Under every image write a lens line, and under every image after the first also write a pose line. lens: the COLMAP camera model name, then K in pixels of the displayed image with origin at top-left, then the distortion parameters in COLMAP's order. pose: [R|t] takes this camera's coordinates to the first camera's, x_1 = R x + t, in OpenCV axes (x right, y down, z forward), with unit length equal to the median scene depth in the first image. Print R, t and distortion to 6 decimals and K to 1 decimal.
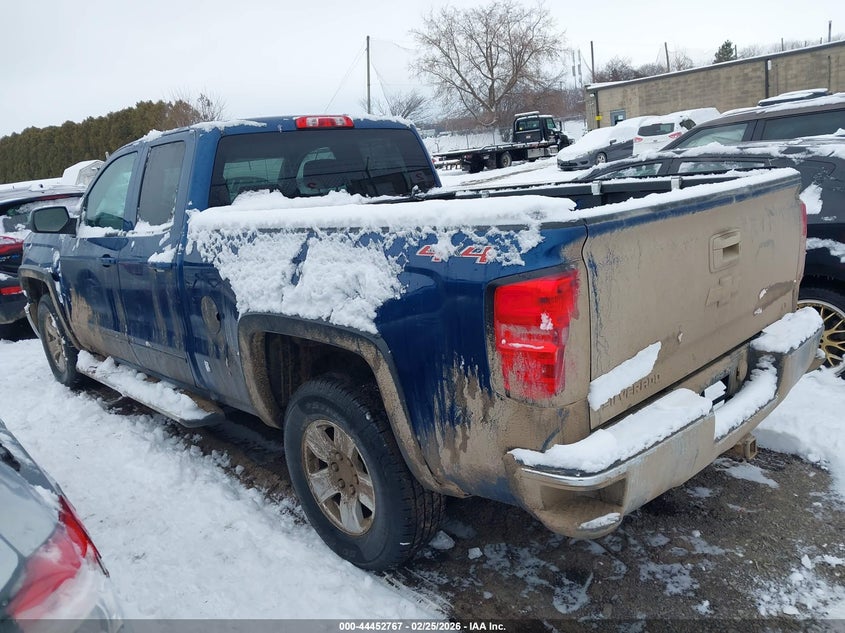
lens RADIAL K [[653.6, 0, 433.2], [0, 653.6, 316.2], [0, 0, 1]] dist [-0.002825, -0.004122]
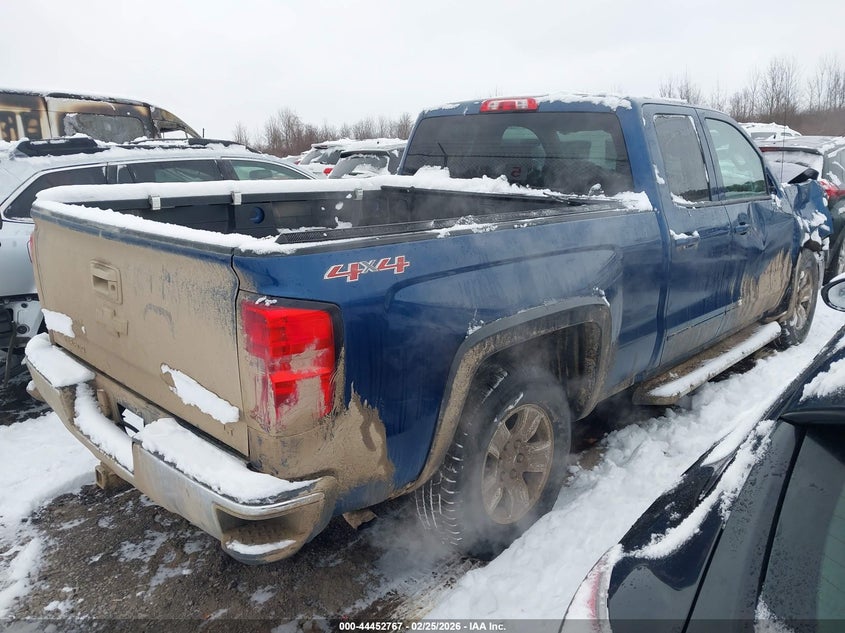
lens RADIAL K [[653.6, 0, 433.2], [0, 653.6, 316.2], [0, 0, 1]] dist [-0.002825, -0.004122]
pose [[0.049363, 0.337453, -0.940047, 0.959645], [-0.227558, 0.920241, 0.318394, -0.325388], [0.972512, 0.198198, 0.122217, 0.925973]]
